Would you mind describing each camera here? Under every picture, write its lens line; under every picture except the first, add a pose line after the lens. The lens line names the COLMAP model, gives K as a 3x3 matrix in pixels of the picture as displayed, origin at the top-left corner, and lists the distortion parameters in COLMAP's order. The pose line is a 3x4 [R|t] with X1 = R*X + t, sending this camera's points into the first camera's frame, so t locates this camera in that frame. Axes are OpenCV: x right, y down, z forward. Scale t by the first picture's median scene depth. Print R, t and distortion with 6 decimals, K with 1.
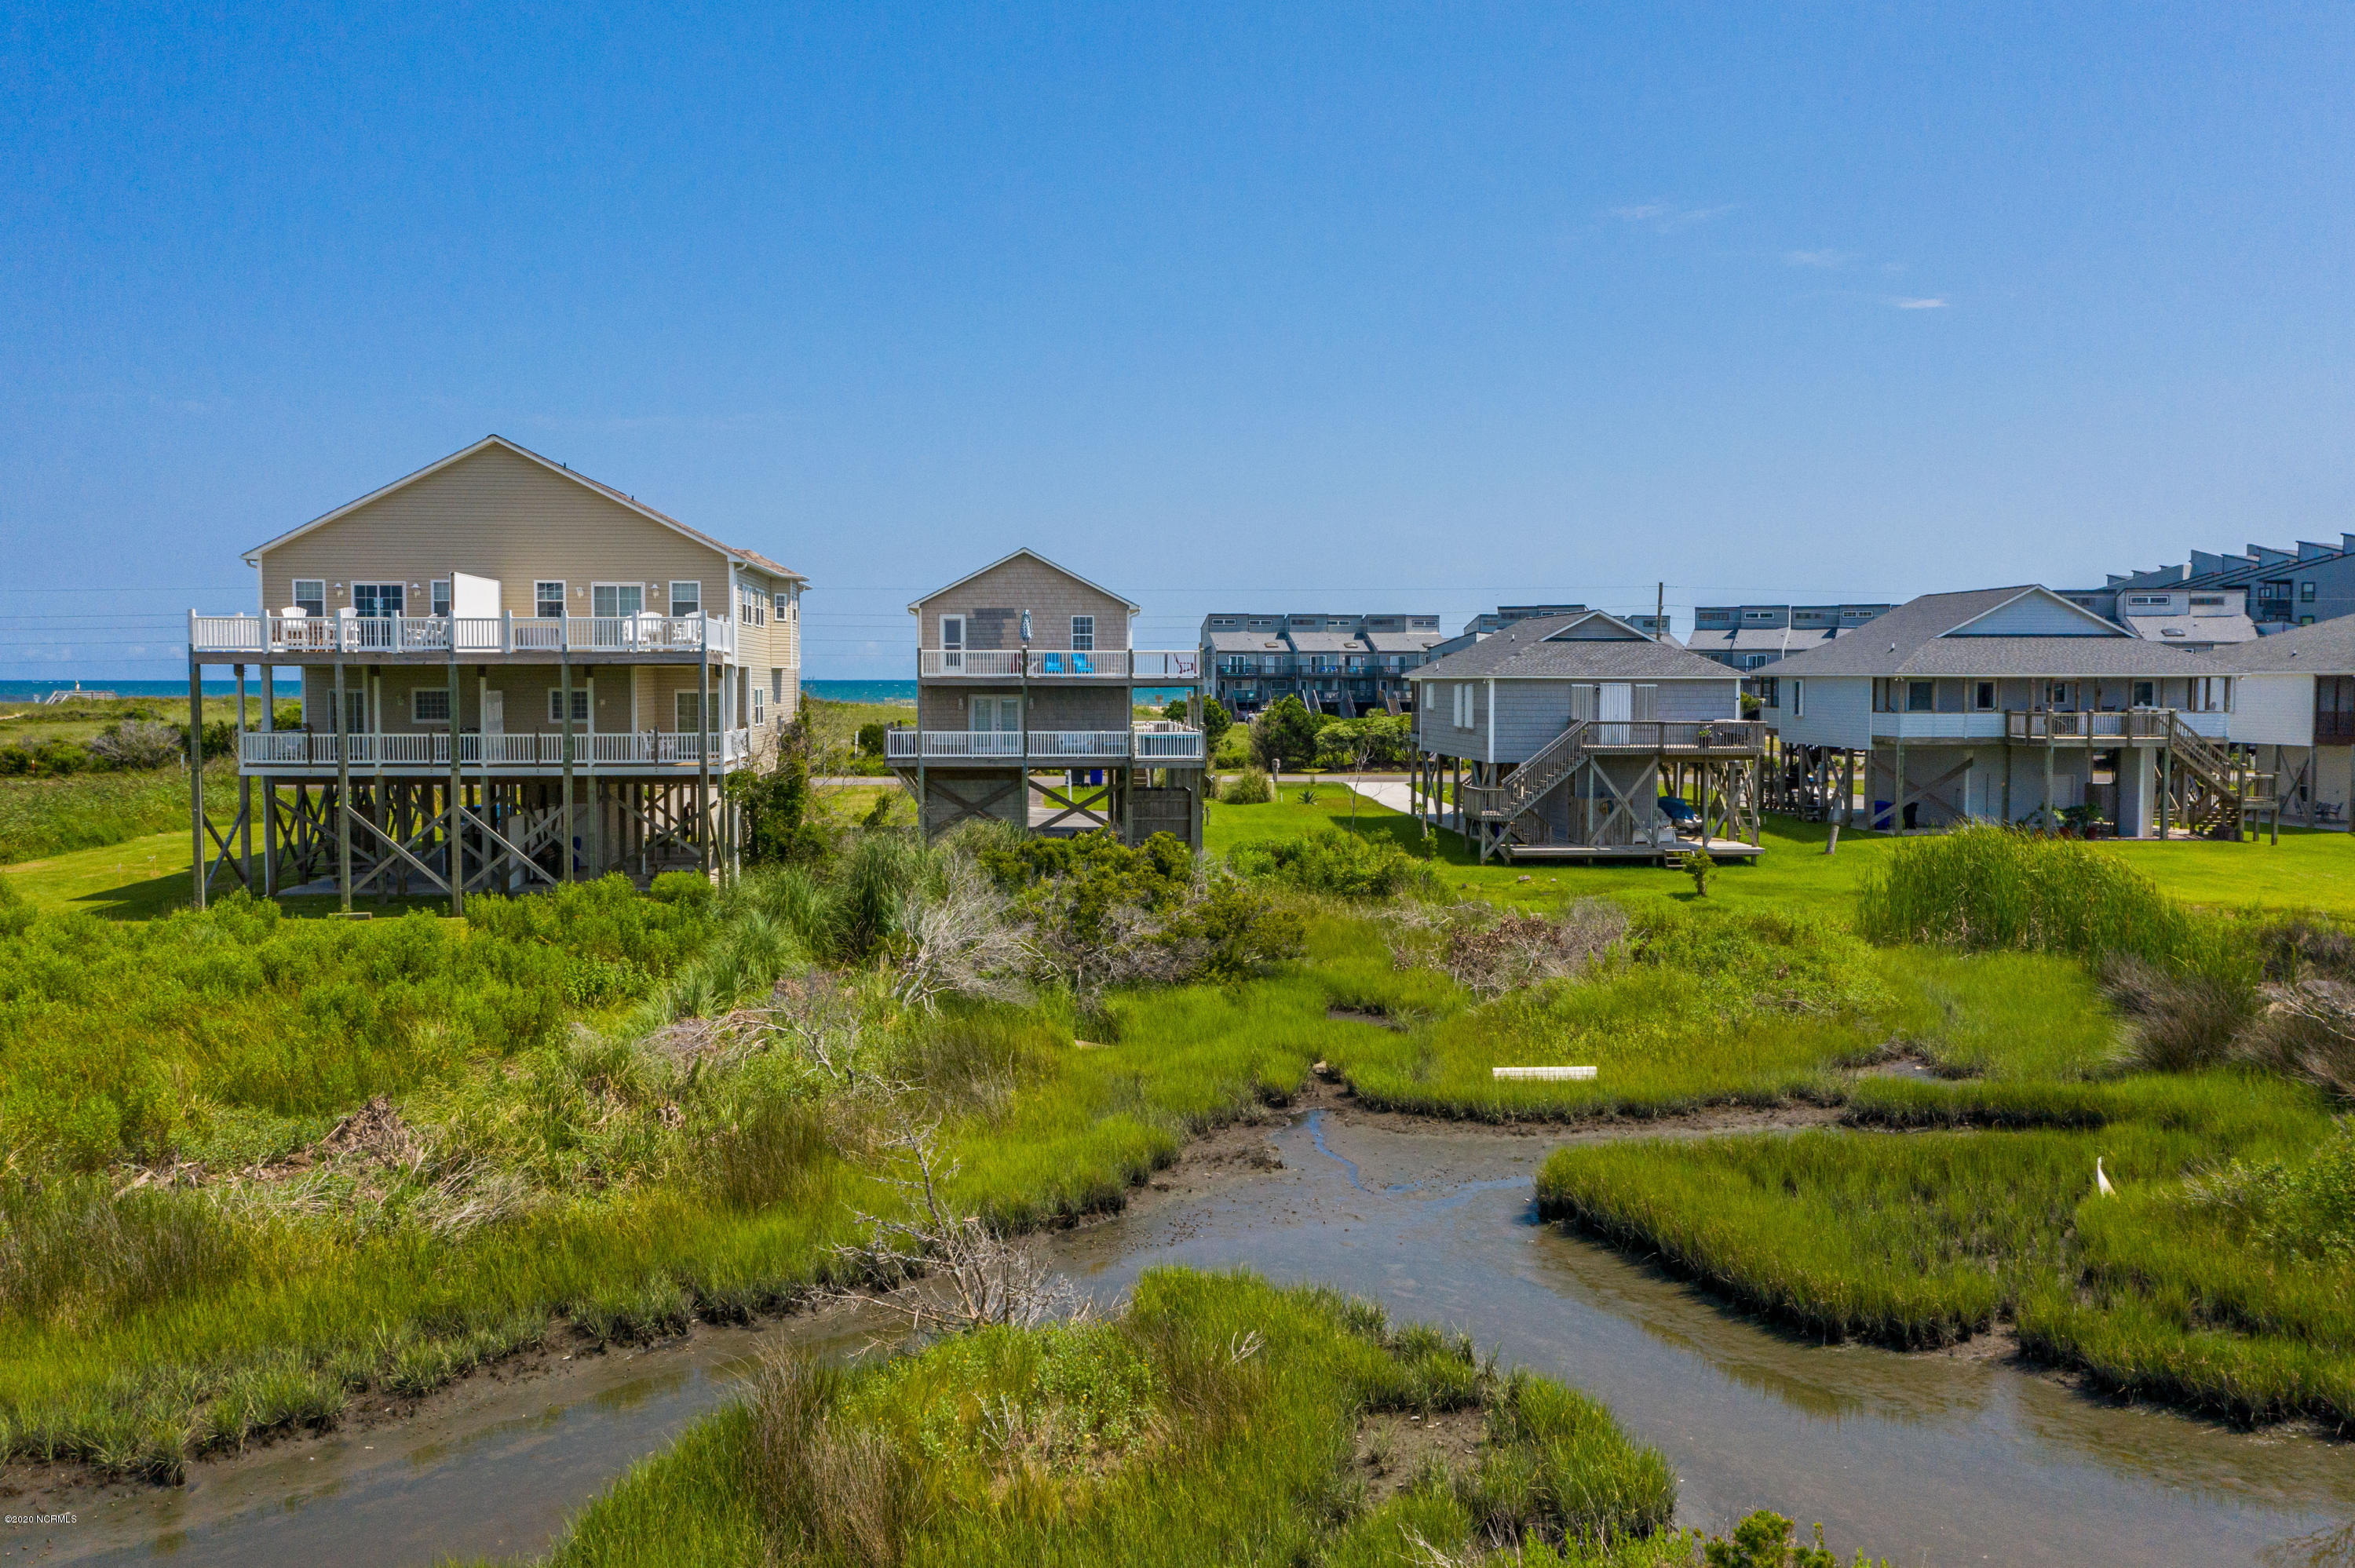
lens RADIAL K [[1932.1, 0, 1177.5], [0, 1932.1, 784.0], [0, 0, 1]] dist [-0.002300, 0.087584]
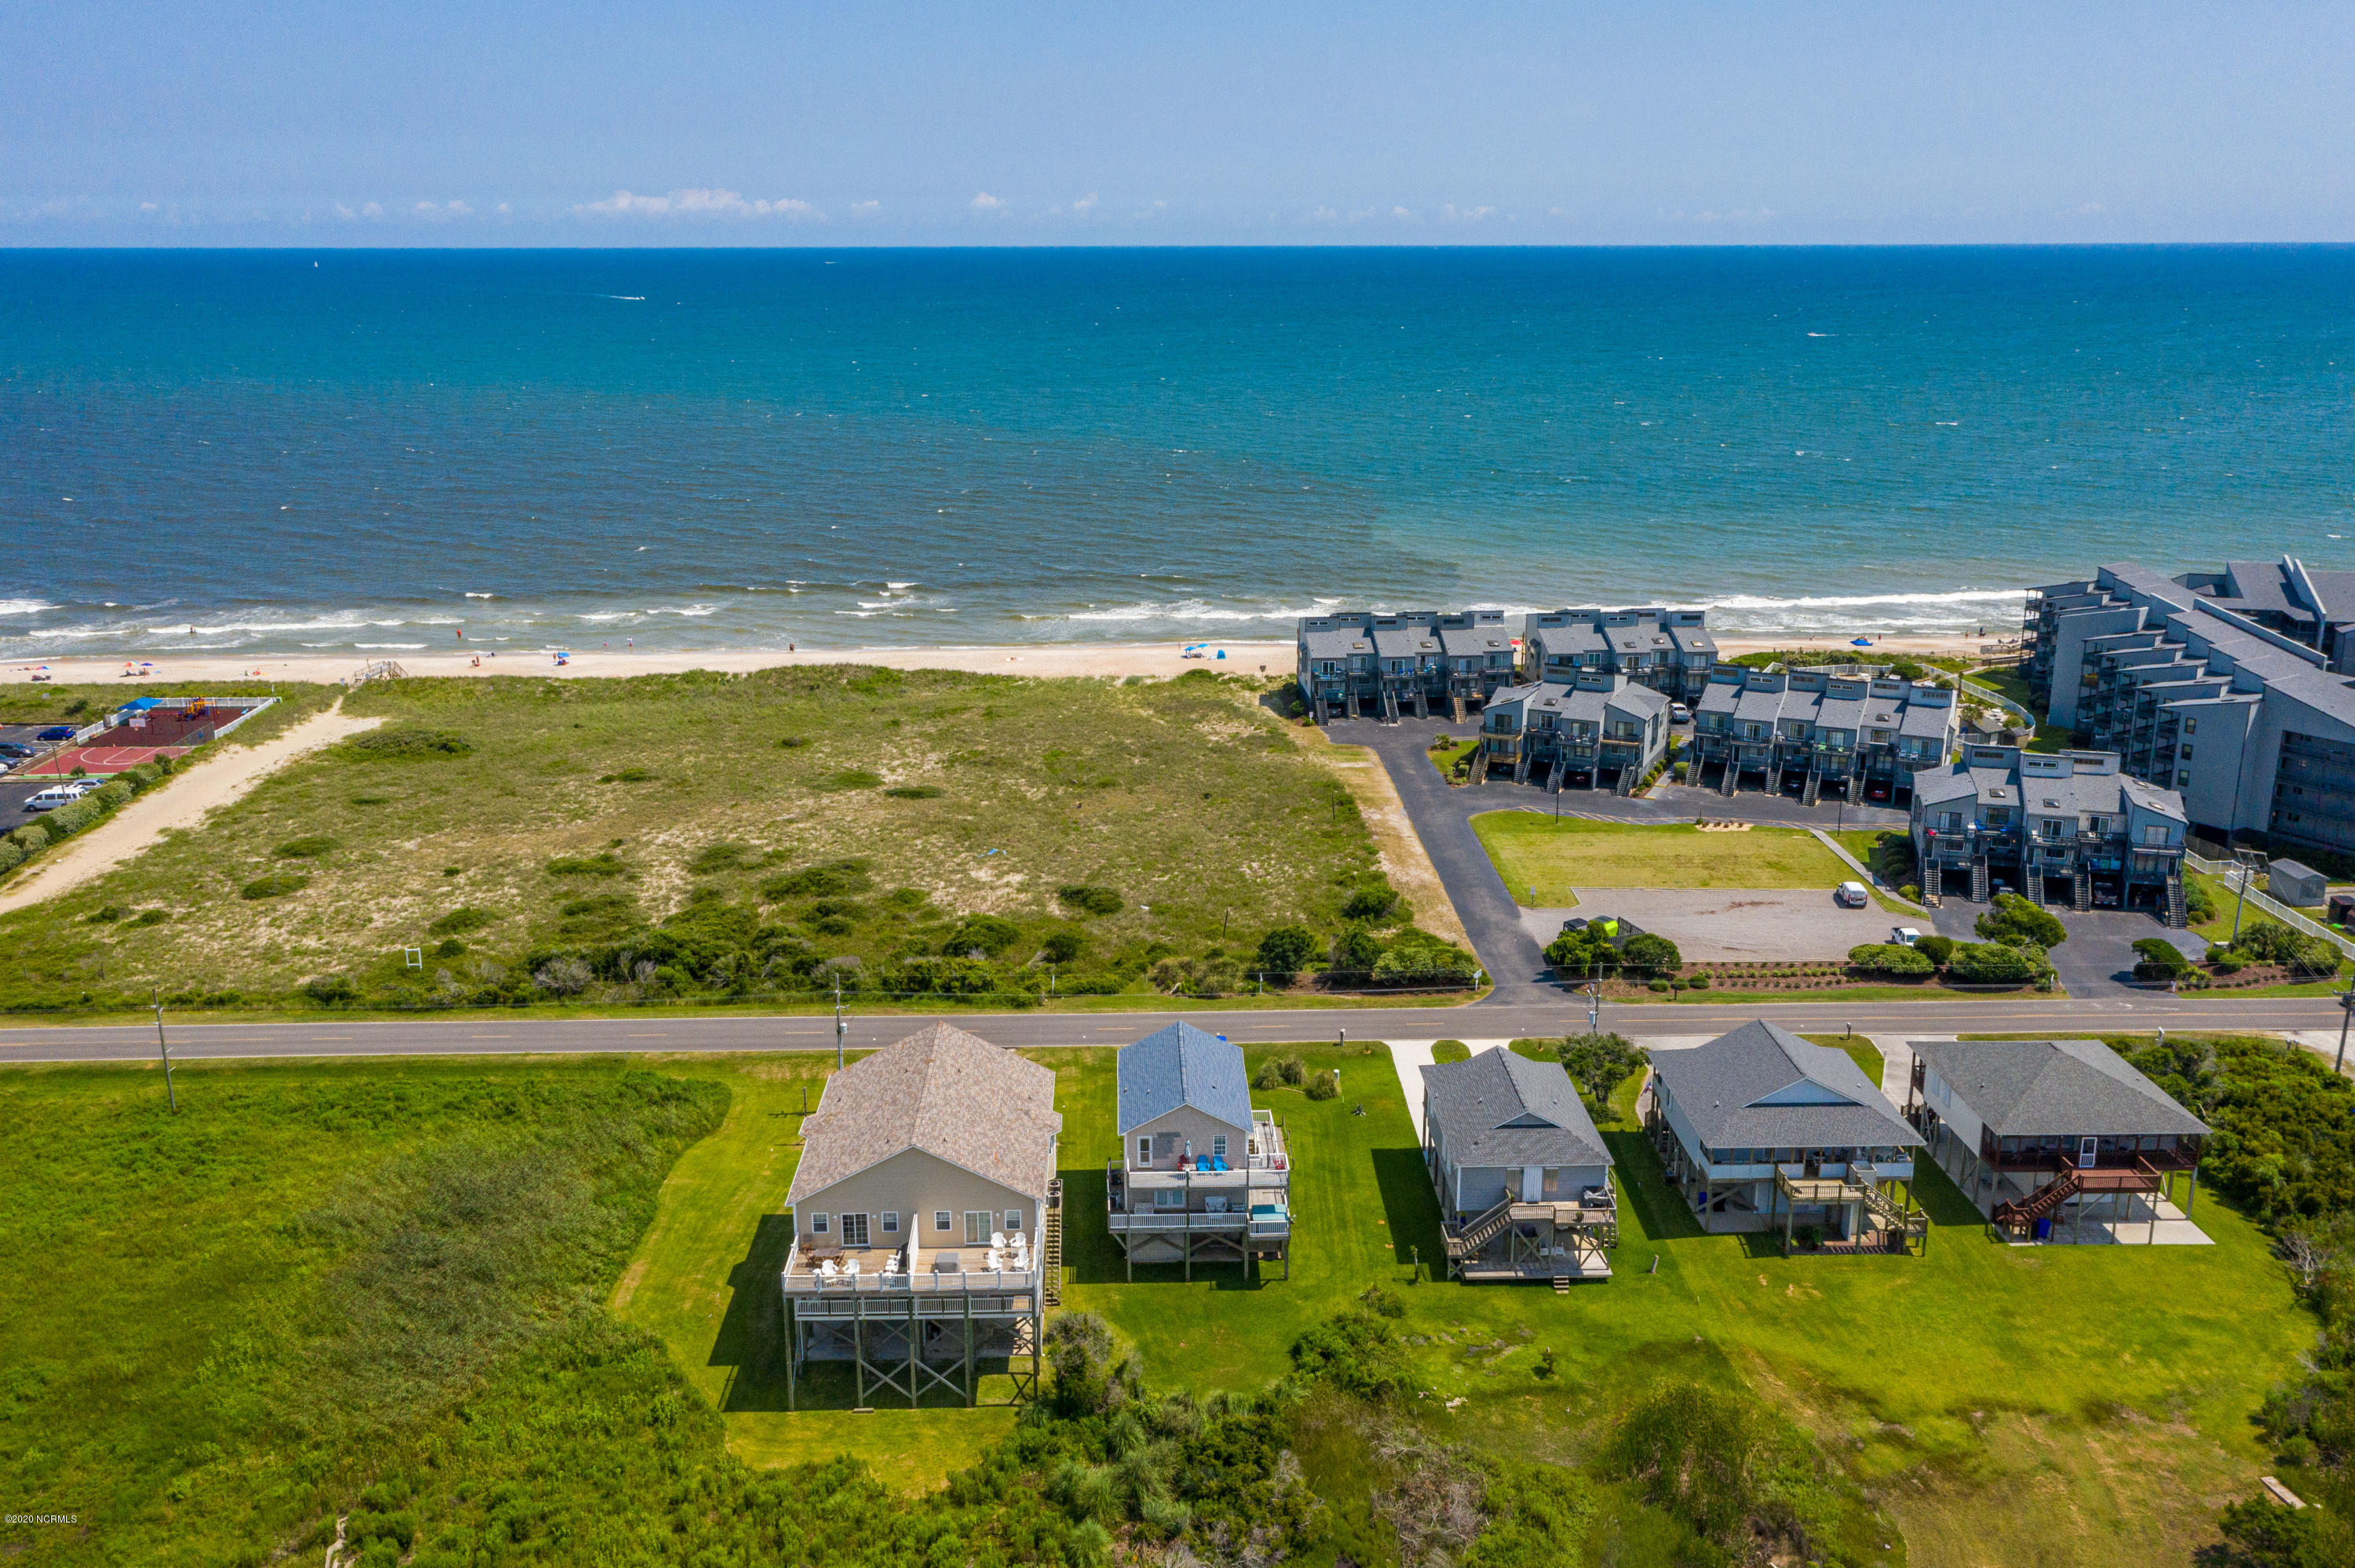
lens RADIAL K [[1932.1, 0, 1177.5], [0, 1932.1, 784.0], [0, 0, 1]] dist [-0.002300, 0.087584]
pose [[0.998609, 0.017536, -0.049729, -0.006459], [-0.008121, 0.982976, 0.183554, -0.714733], [0.052101, -0.182895, 0.981751, -0.641112]]
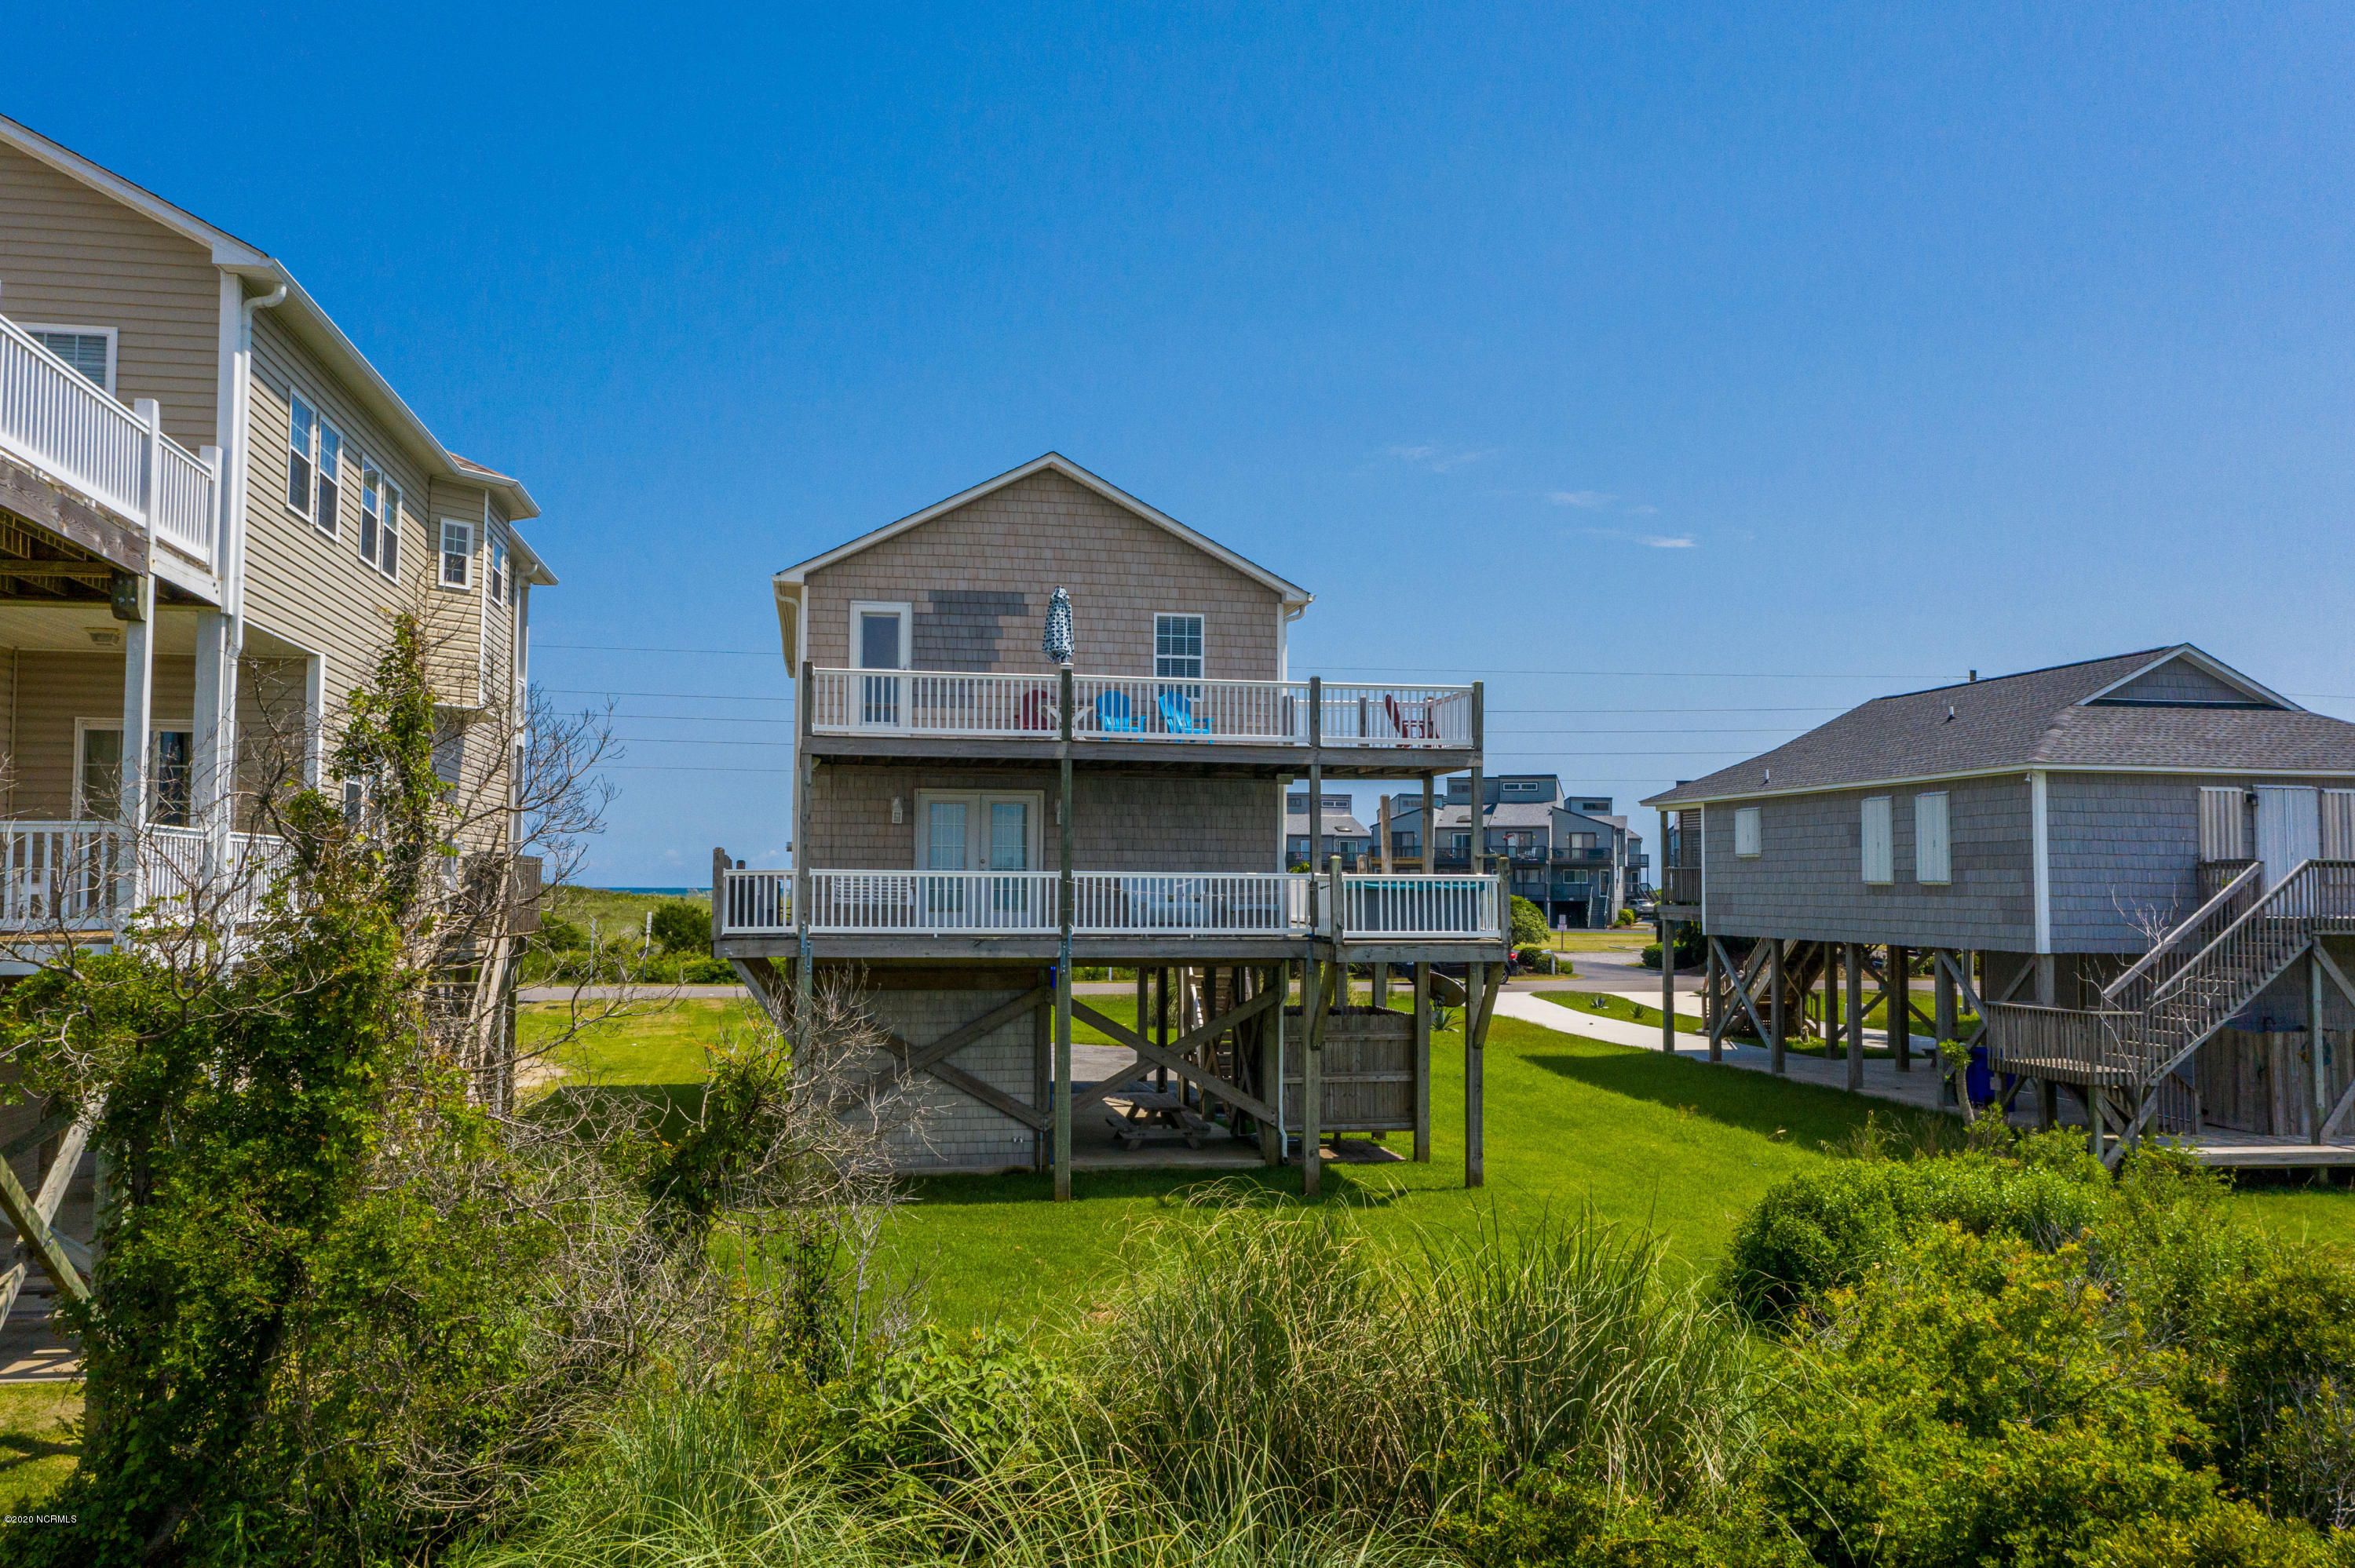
lens RADIAL K [[1932.1, 0, 1177.5], [0, 1932.1, 784.0], [0, 0, 1]] dist [-0.002300, 0.087584]
pose [[0.995002, 0.009834, 0.099371, -0.092901], [0.000855, 0.994263, -0.106963, -0.001804], [-0.099853, 0.106513, 0.989285, 0.572222]]
